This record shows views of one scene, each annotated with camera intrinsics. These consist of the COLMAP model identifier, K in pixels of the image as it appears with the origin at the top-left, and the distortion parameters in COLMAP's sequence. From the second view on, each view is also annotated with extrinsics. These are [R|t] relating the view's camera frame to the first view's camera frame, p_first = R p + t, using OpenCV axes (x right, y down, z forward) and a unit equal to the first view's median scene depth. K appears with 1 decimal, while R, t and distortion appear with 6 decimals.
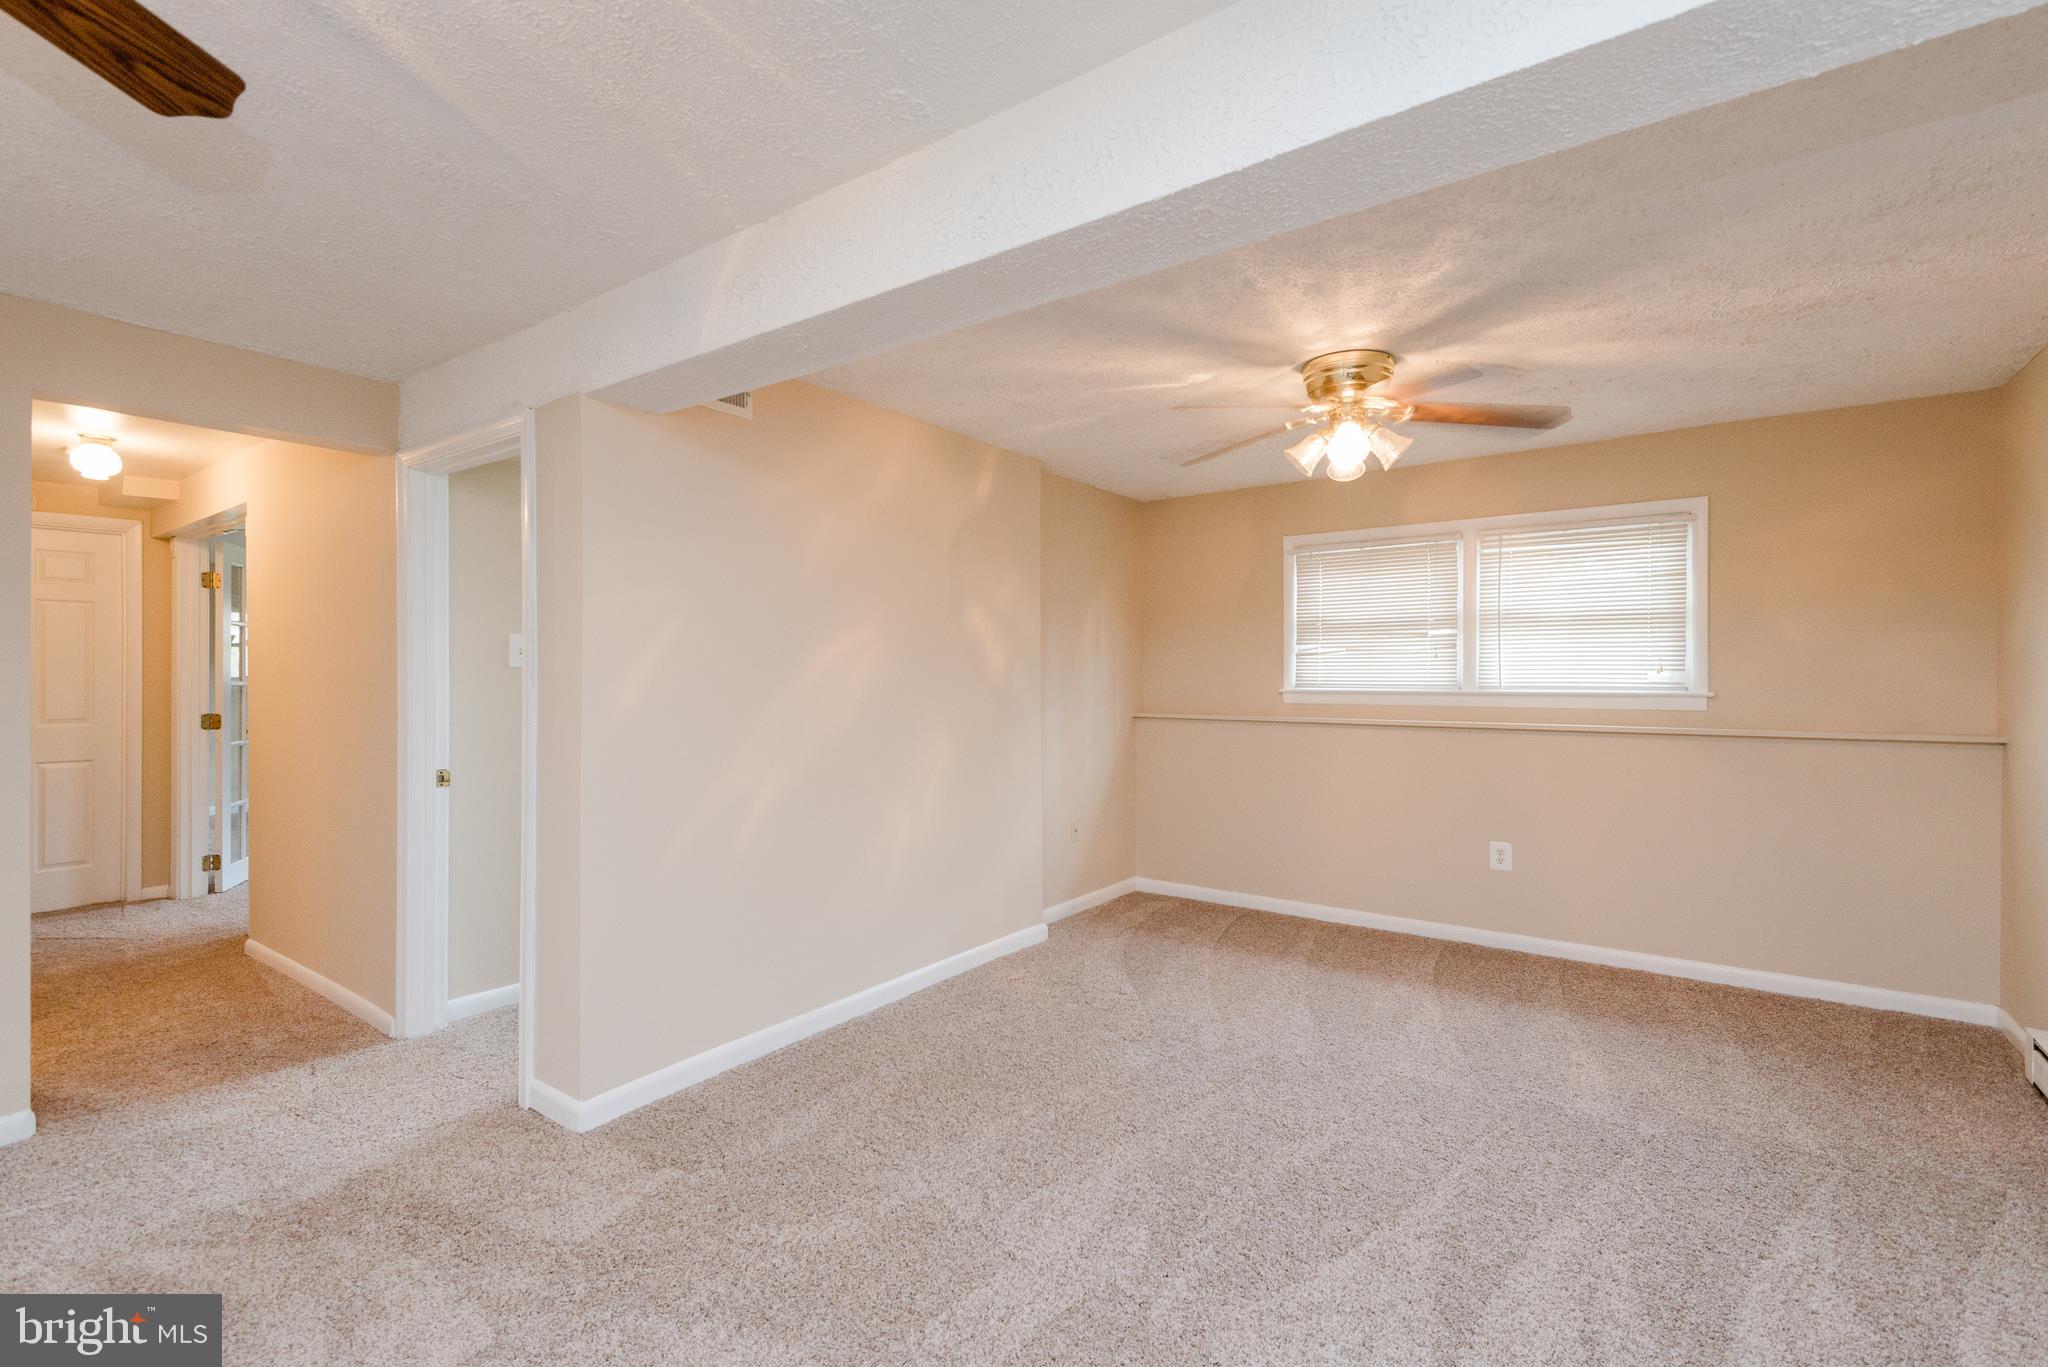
lens RADIAL K [[925.7, 0, 1021.9], [0, 925.7, 673.9], [0, 0, 1]] dist [0.060544, -0.037479]
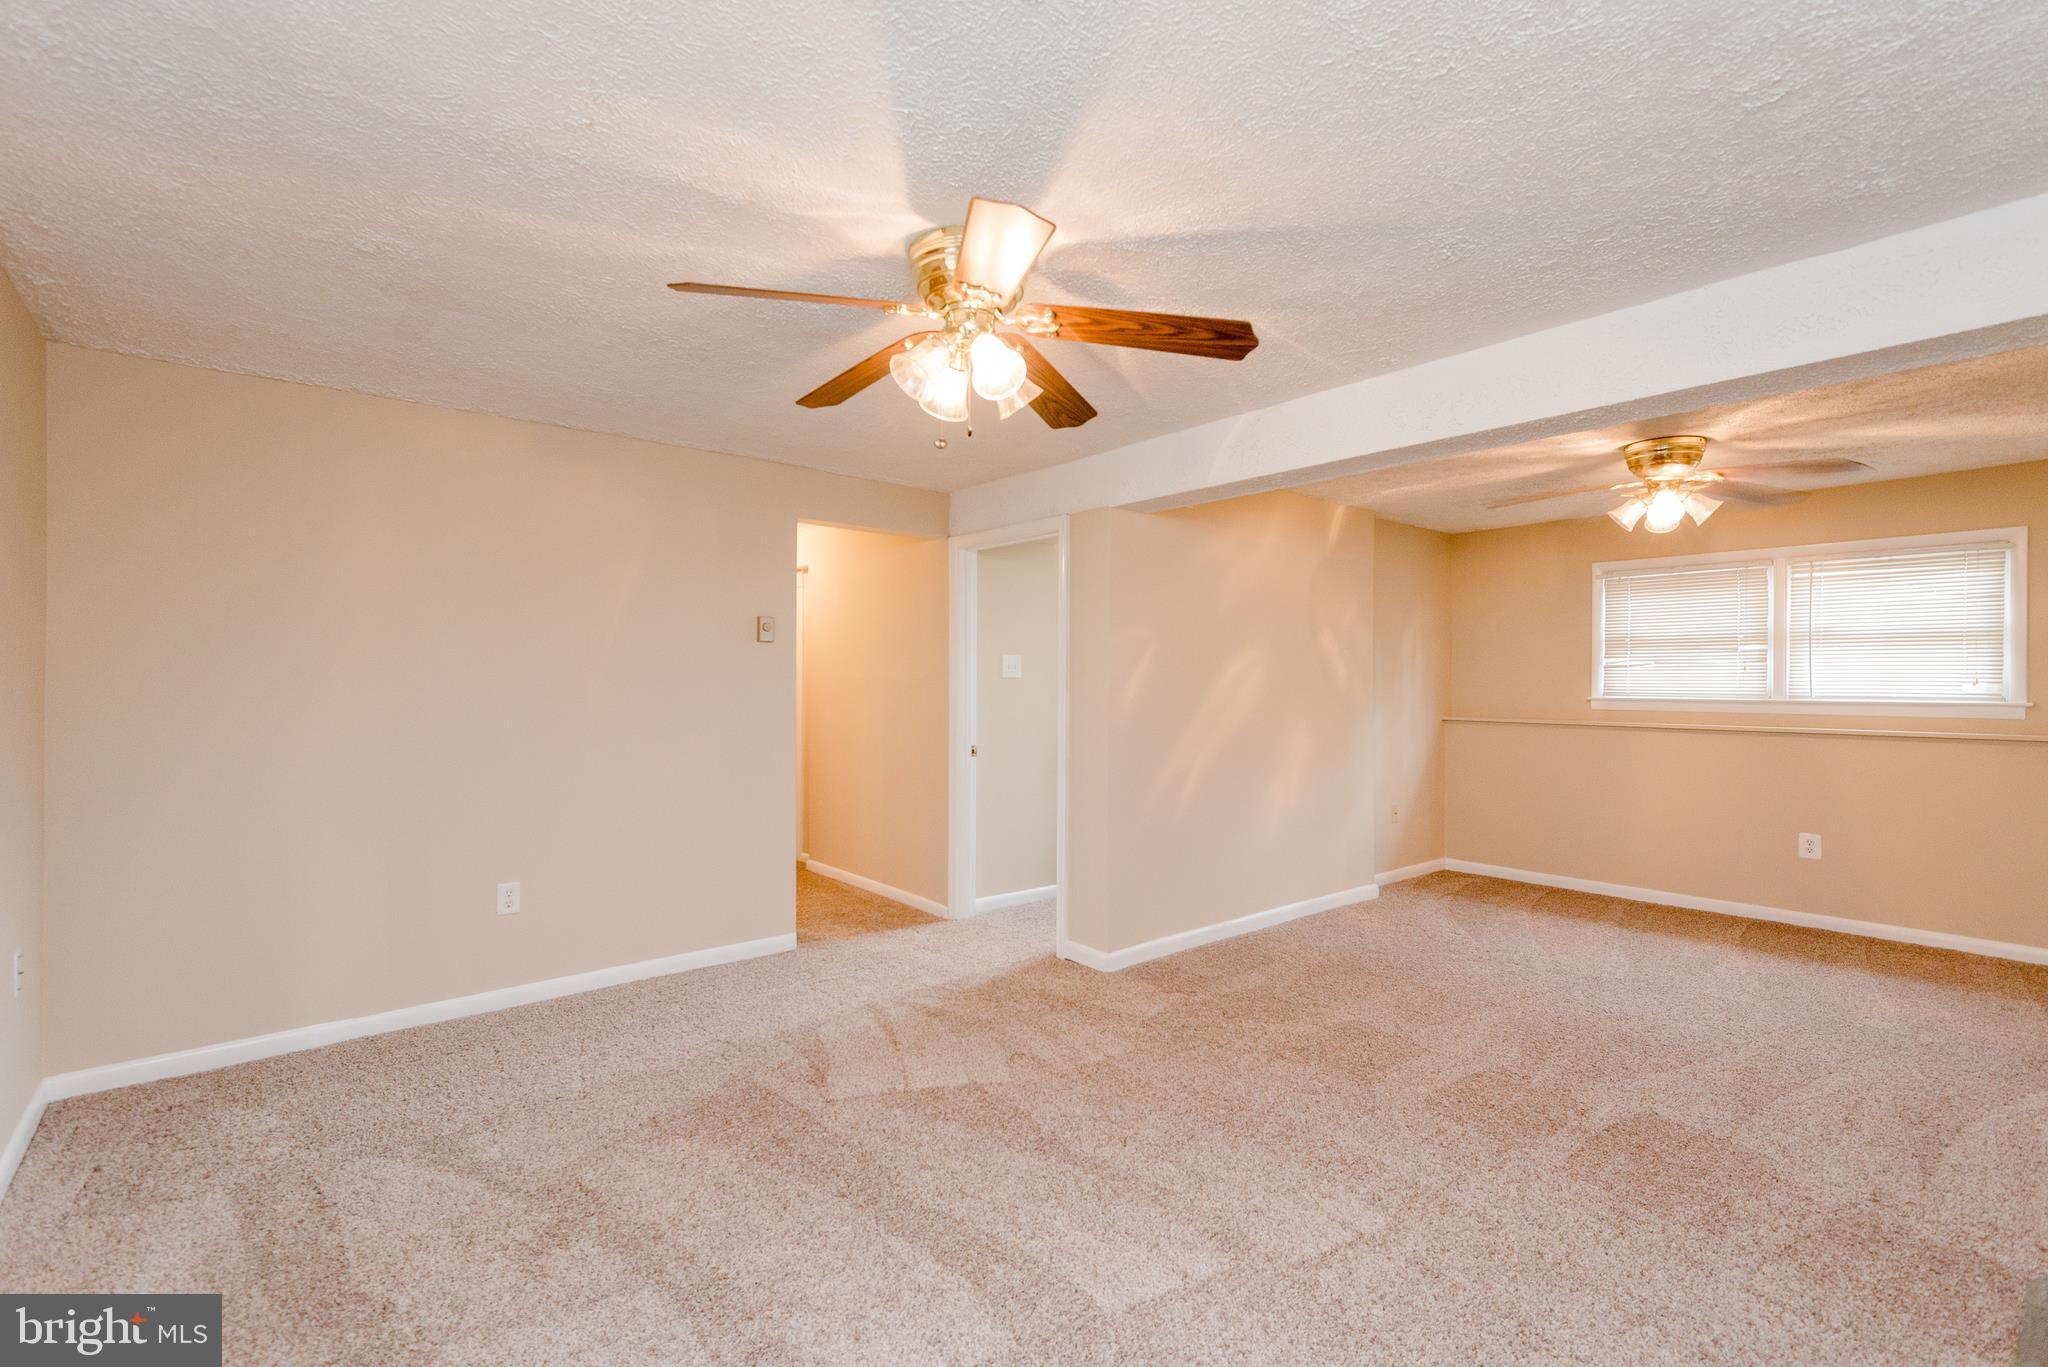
lens RADIAL K [[929.2, 0, 1025.7], [0, 929.2, 680.6], [0, 0, 1]] dist [0.036101, -0.016719]
pose [[0.971451, 0.004273, -0.237203, -0.148119], [-0.003893, 0.999990, 0.002069, -0.004244], [0.237210, -0.001087, 0.971458, -0.352041]]
